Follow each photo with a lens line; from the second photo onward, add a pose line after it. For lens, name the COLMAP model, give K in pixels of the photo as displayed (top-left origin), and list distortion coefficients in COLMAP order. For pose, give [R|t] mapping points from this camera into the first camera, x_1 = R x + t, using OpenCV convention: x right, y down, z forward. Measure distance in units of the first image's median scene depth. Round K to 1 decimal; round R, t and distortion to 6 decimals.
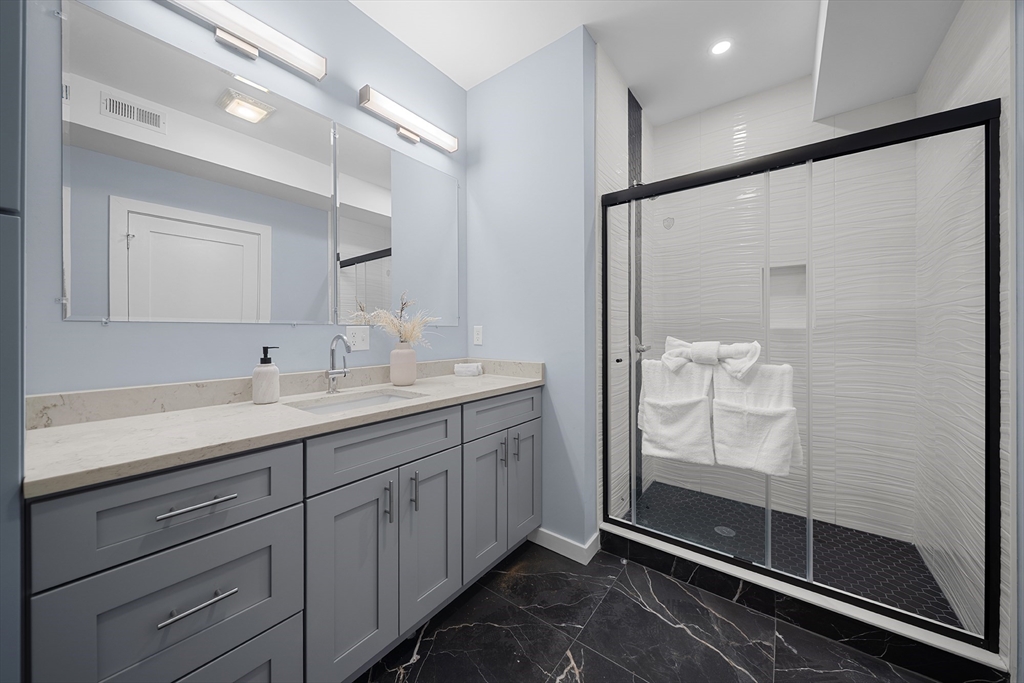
lens RADIAL K [[355.2, 0, 517.1], [0, 355.2, 333.7], [0, 0, 1]] dist [0.000365, -0.000117]
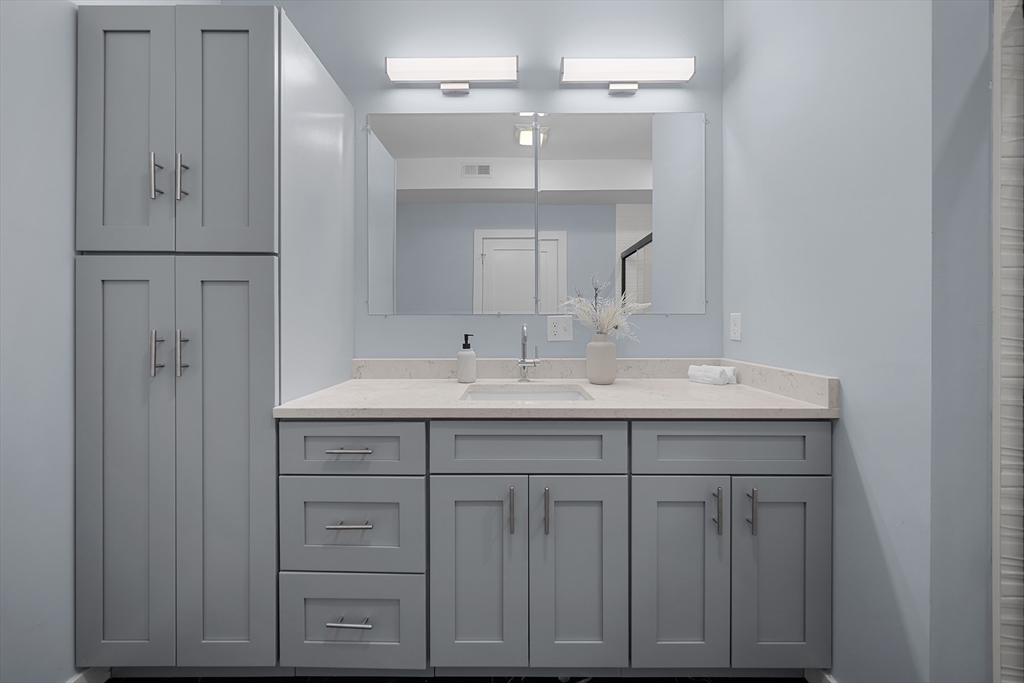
lens RADIAL K [[355.2, 0, 509.7], [0, 355.2, 326.7], [0, 0, 1]] dist [0.000365, -0.000117]
pose [[0.597053, 0.013869, -0.802082, 0.239082], [-0.003981, 0.999889, 0.014326, -0.004185], [0.802192, -0.005360, 0.597042, 0.306918]]
